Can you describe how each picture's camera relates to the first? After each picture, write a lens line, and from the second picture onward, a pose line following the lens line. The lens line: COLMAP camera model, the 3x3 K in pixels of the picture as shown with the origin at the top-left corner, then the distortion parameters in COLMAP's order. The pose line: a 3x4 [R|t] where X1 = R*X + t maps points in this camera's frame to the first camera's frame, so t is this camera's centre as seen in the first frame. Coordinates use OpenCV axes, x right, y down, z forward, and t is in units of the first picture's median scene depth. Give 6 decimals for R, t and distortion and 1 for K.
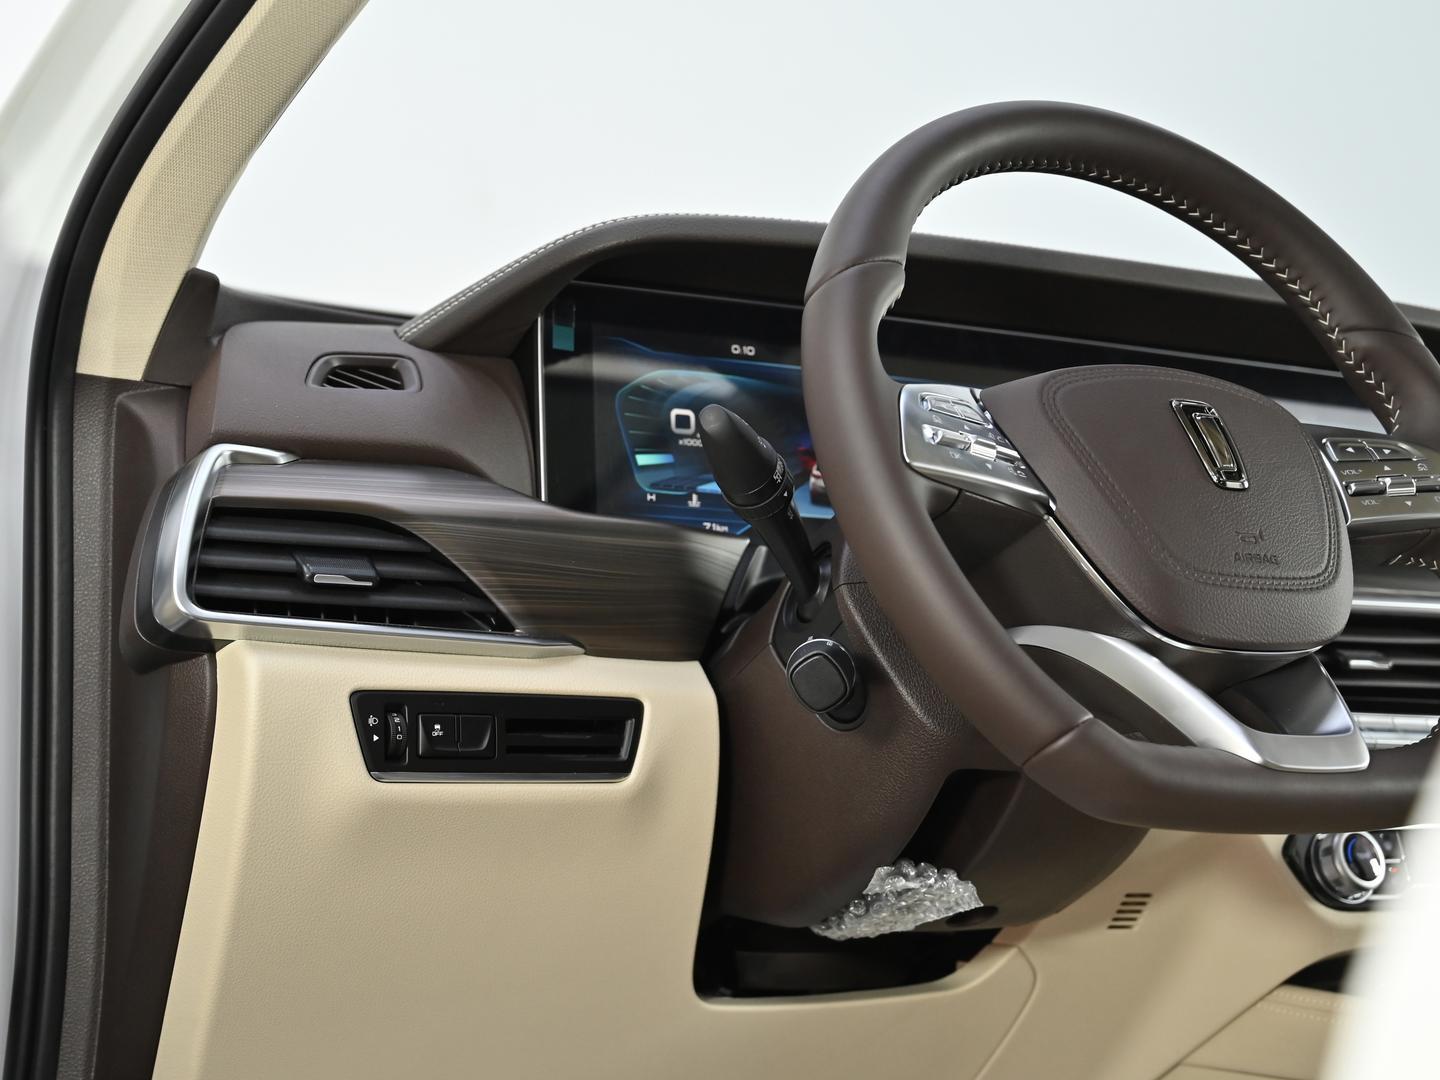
lens RADIAL K [[2297.8, 0, 719.7], [0, 2297.8, 539.7], [0, 0, 1]] dist [0.100644, 0.000000]
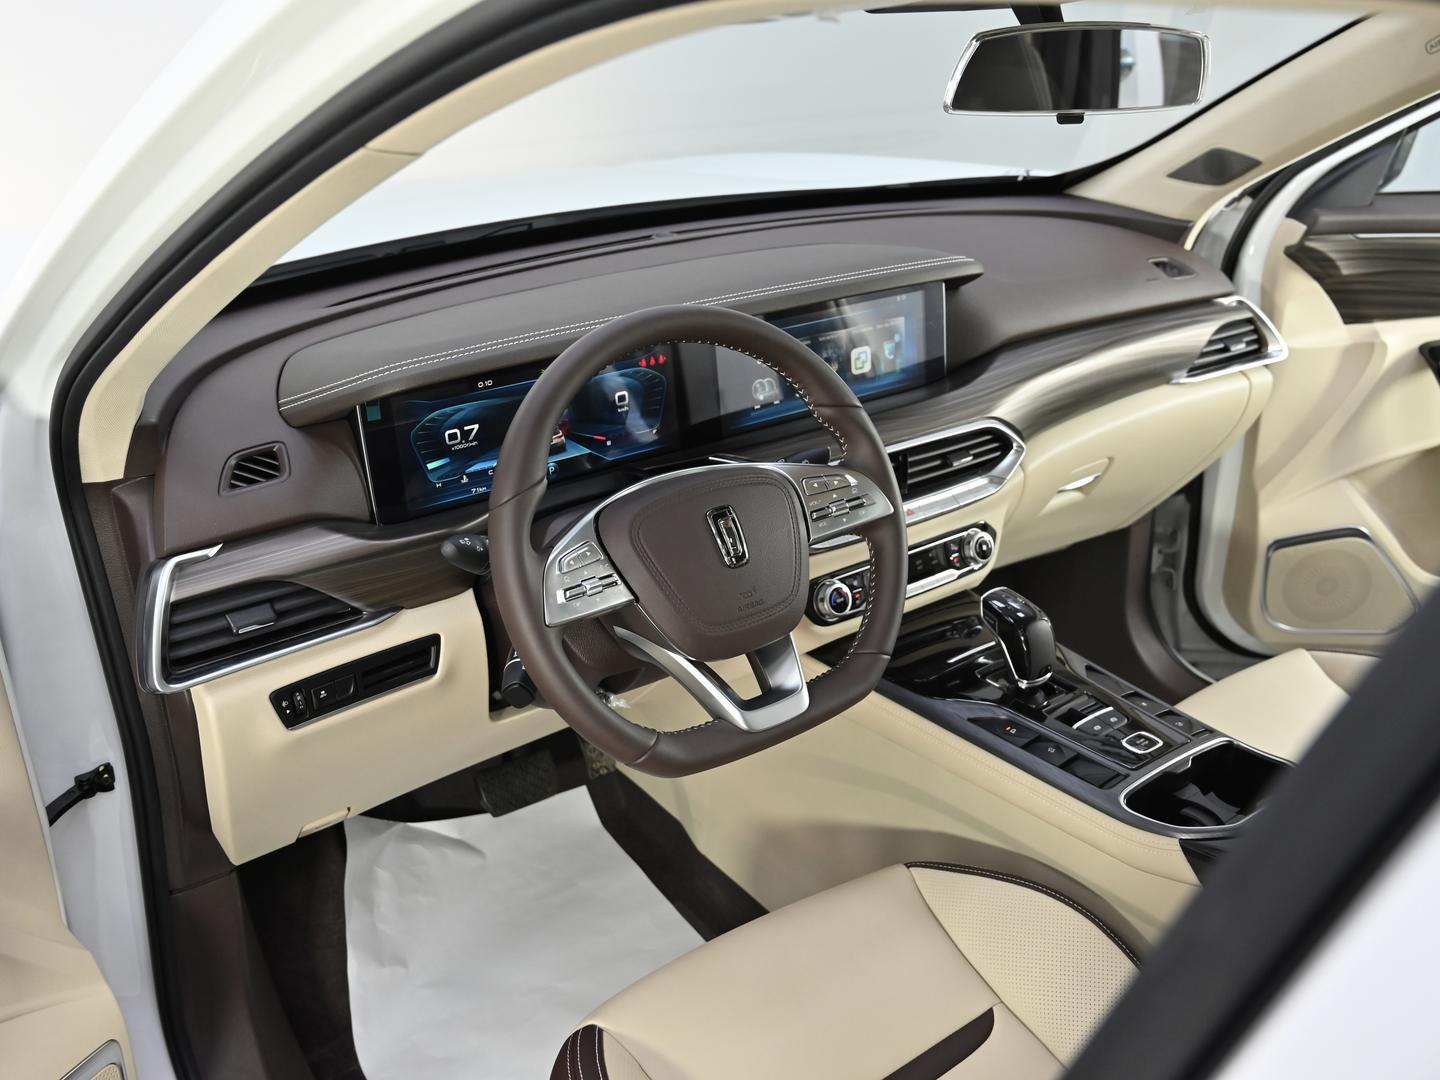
lens RADIAL K [[1237.3, 0, 722.7], [0, 1237.3, 542.1], [0, 0, 1]] dist [-0.009664, 0.001454]
pose [[0.994381, -0.069541, 0.079809, 0.118480], [0.028608, 0.902433, 0.429879, -0.416582], [-0.101917, -0.425181, 0.899352, 0.113881]]
